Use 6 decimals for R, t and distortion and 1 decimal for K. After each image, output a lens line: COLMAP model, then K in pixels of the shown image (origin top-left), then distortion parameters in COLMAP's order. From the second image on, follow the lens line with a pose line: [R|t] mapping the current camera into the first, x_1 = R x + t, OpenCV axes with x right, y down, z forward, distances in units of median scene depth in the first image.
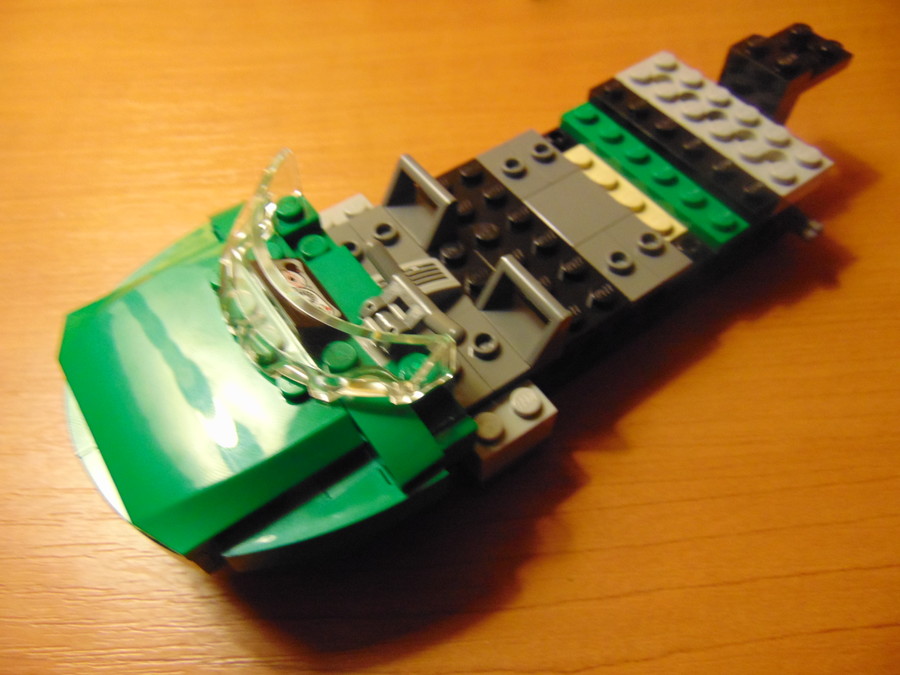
lens RADIAL K [[662.3, 0, 450.0], [0, 662.3, 337.5], [0, 0, 1]] dist [-0.003234, 0.003653]
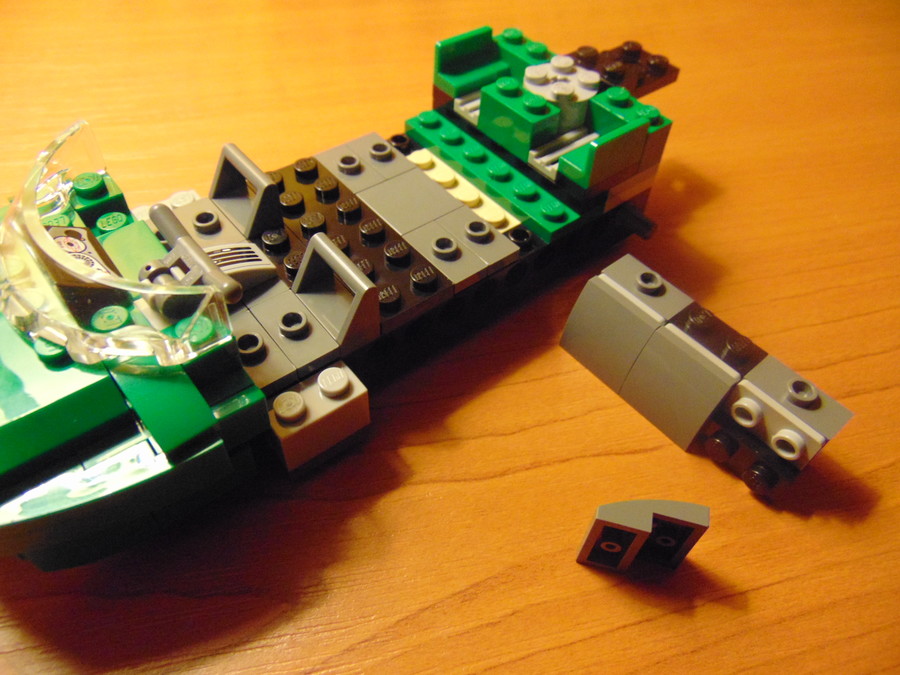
lens RADIAL K [[669.7, 0, 450.0], [0, 669.7, 337.5], [0, 0, 1]] dist [-0.014478, -0.002258]
pose [[0.996882, -0.009321, 0.078360, 0.199877], [0.018335, 0.993182, -0.115121, 0.144779], [-0.076752, 0.116198, 0.990256, 0.032538]]
